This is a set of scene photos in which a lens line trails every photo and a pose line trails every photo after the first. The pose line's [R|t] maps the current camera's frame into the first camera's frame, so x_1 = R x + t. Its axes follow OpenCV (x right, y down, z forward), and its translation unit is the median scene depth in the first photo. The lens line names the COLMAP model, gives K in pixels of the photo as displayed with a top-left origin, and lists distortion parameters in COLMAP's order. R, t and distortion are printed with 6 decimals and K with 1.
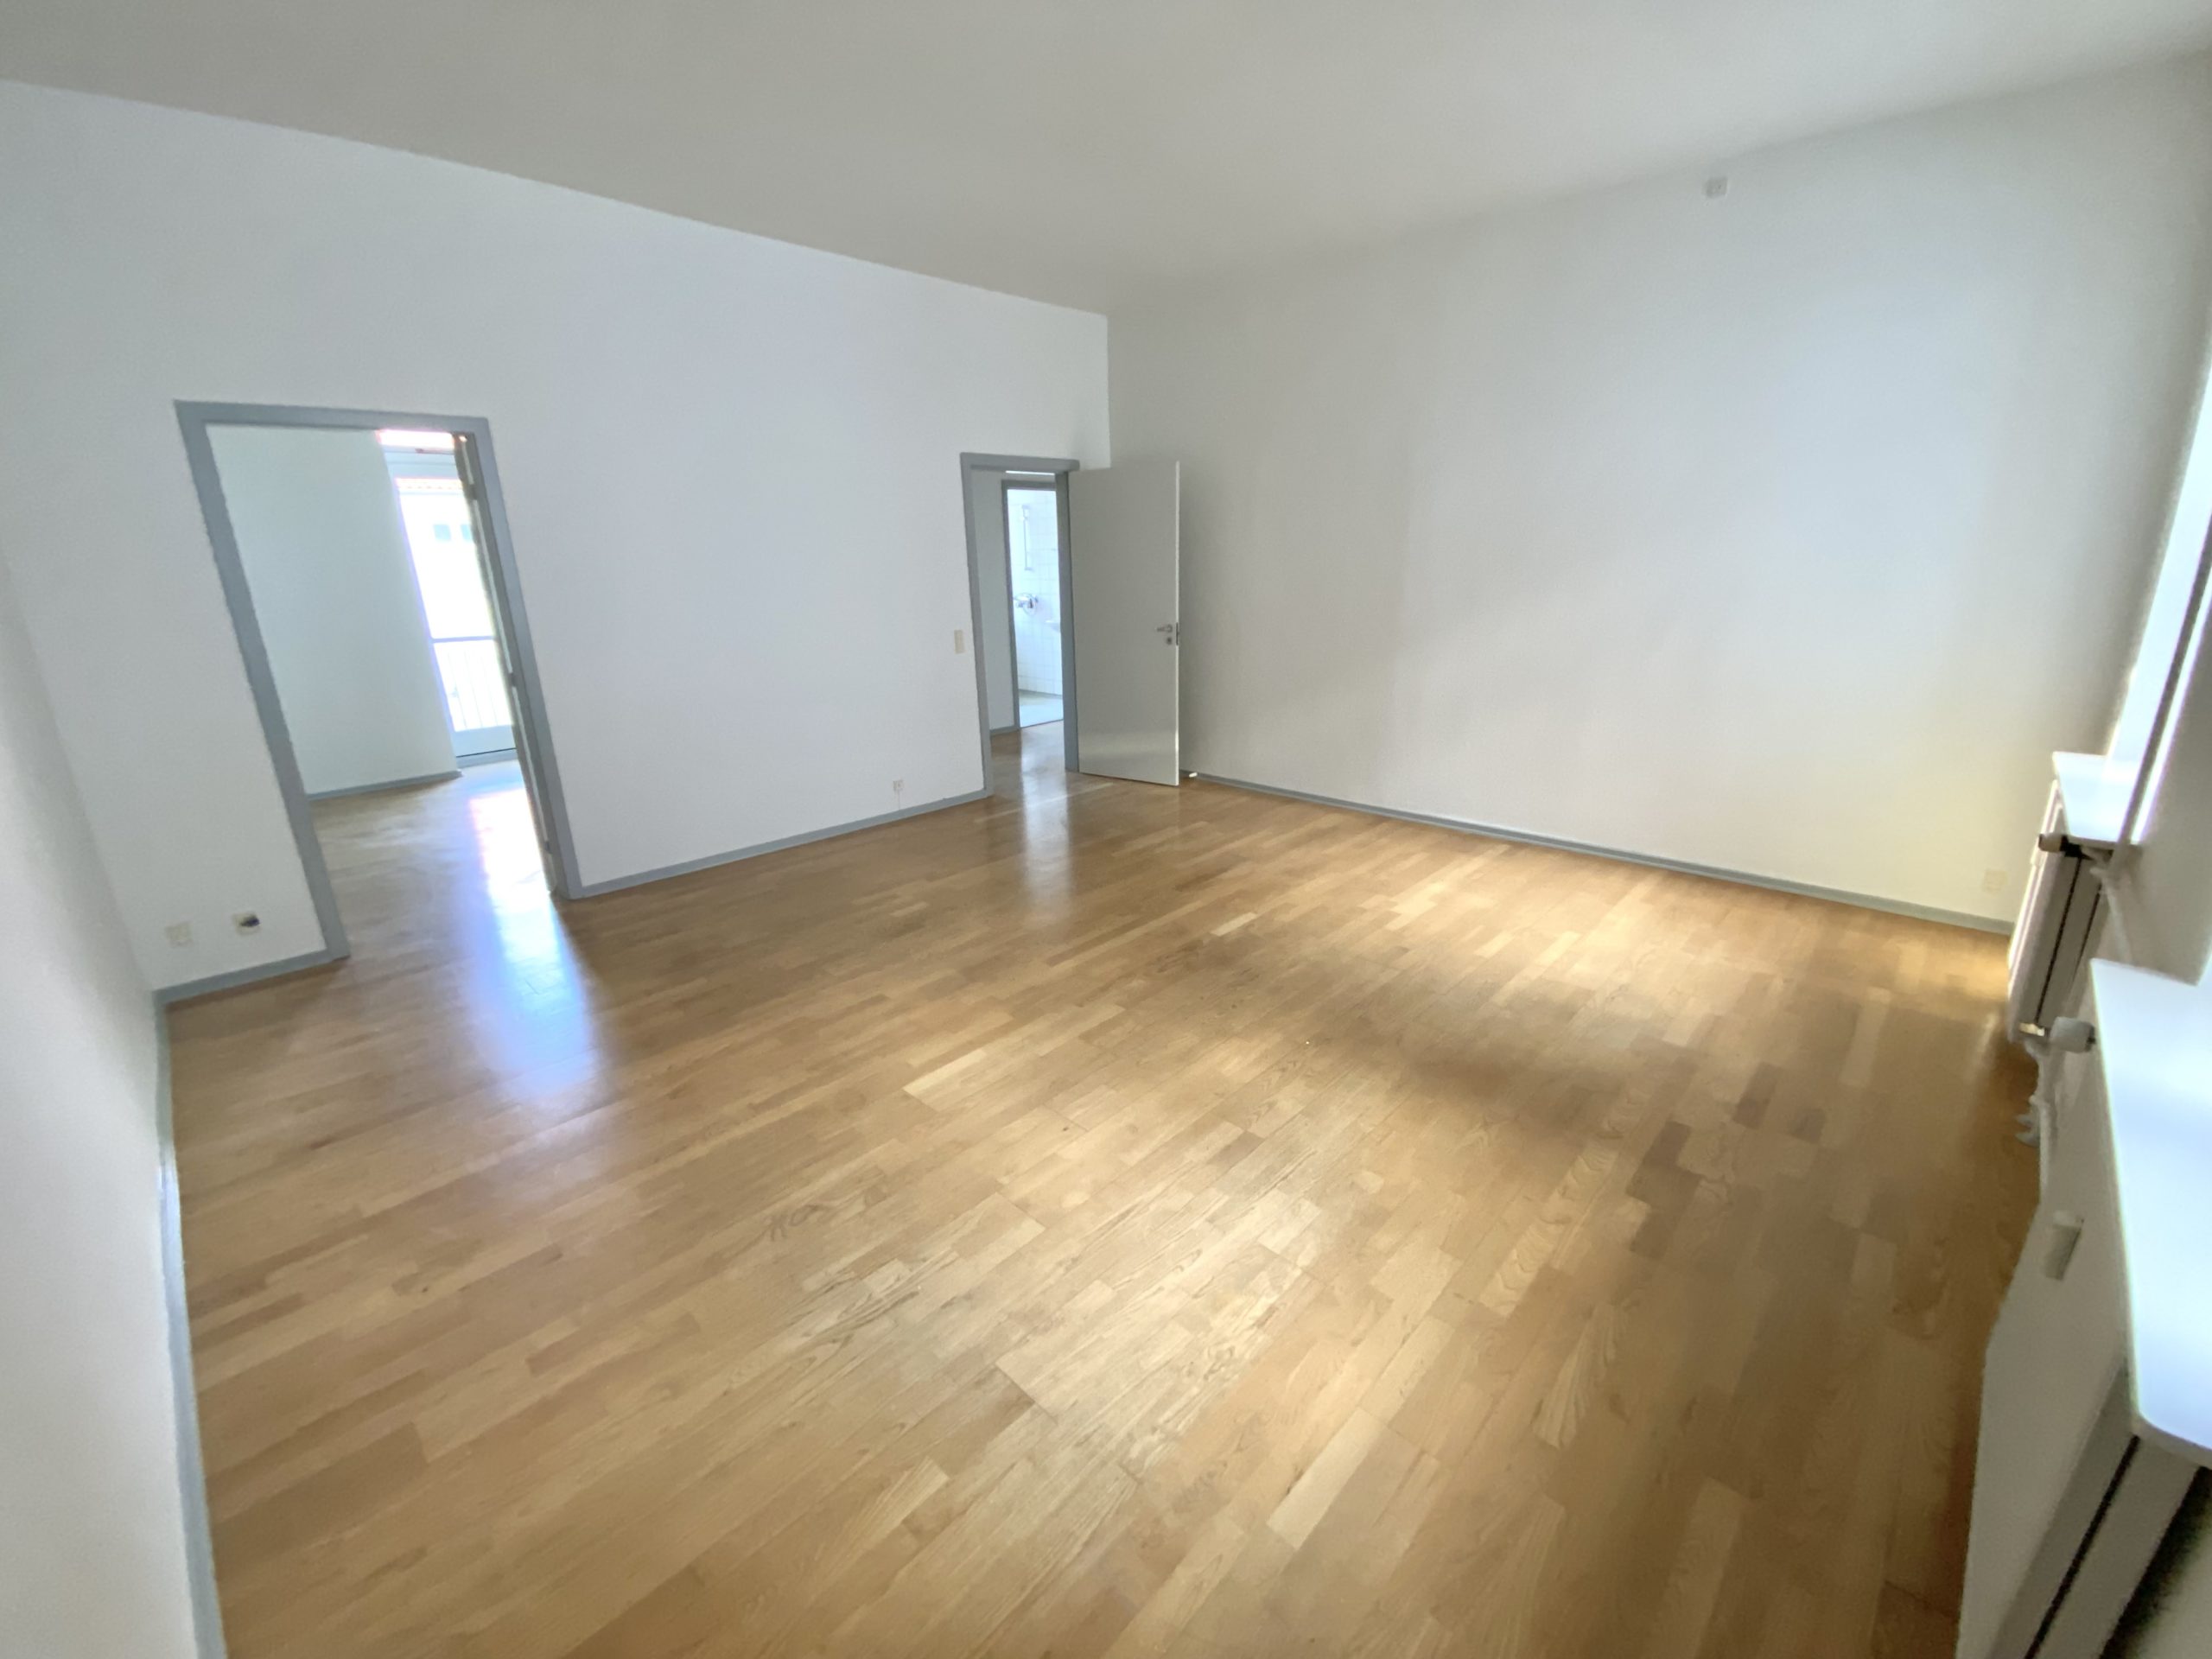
lens RADIAL K [[895.6, 0, 1099.5], [0, 895.6, 826.0], [0, 0, 1]] dist [0.035513, -0.029392]
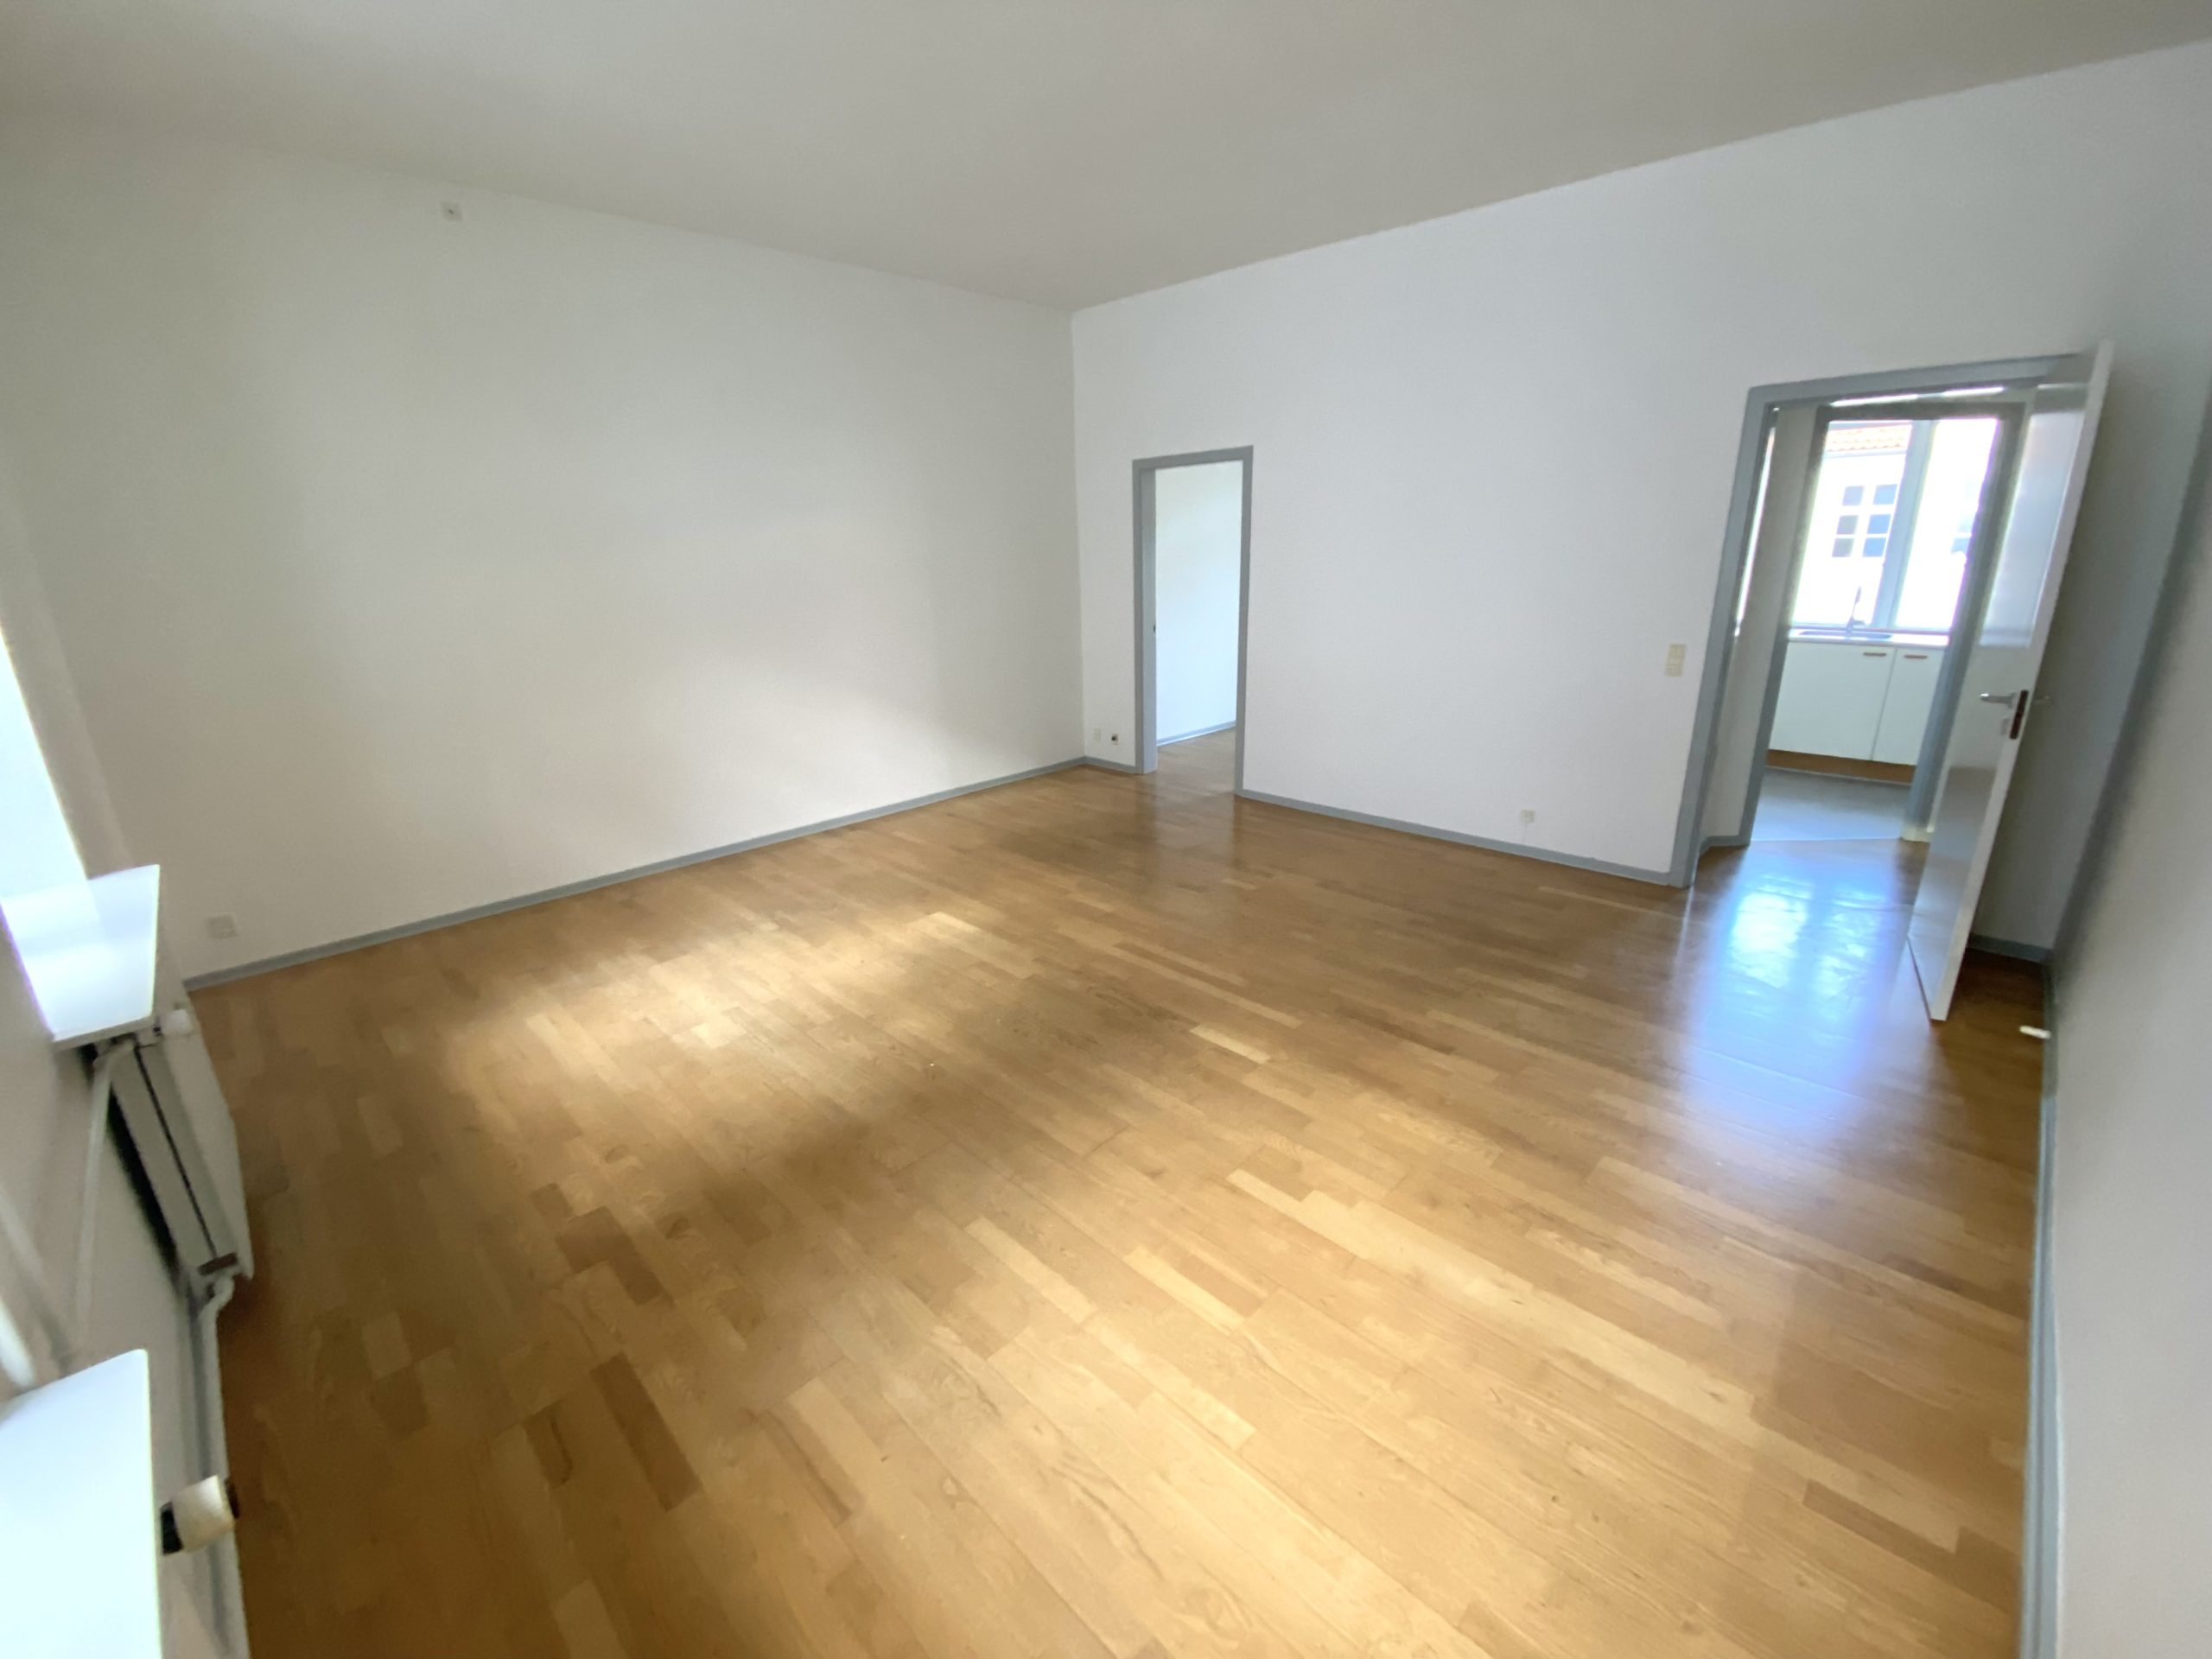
lens RADIAL K [[895.6, 0, 1099.5], [0, 895.6, 826.0], [0, 0, 1]] dist [0.035513, -0.029392]
pose [[-0.009983, 0.316533, -0.948529, 0.995607], [-0.269310, 0.912675, 0.307402, -0.322502], [0.963002, 0.258517, 0.076135, 0.951689]]
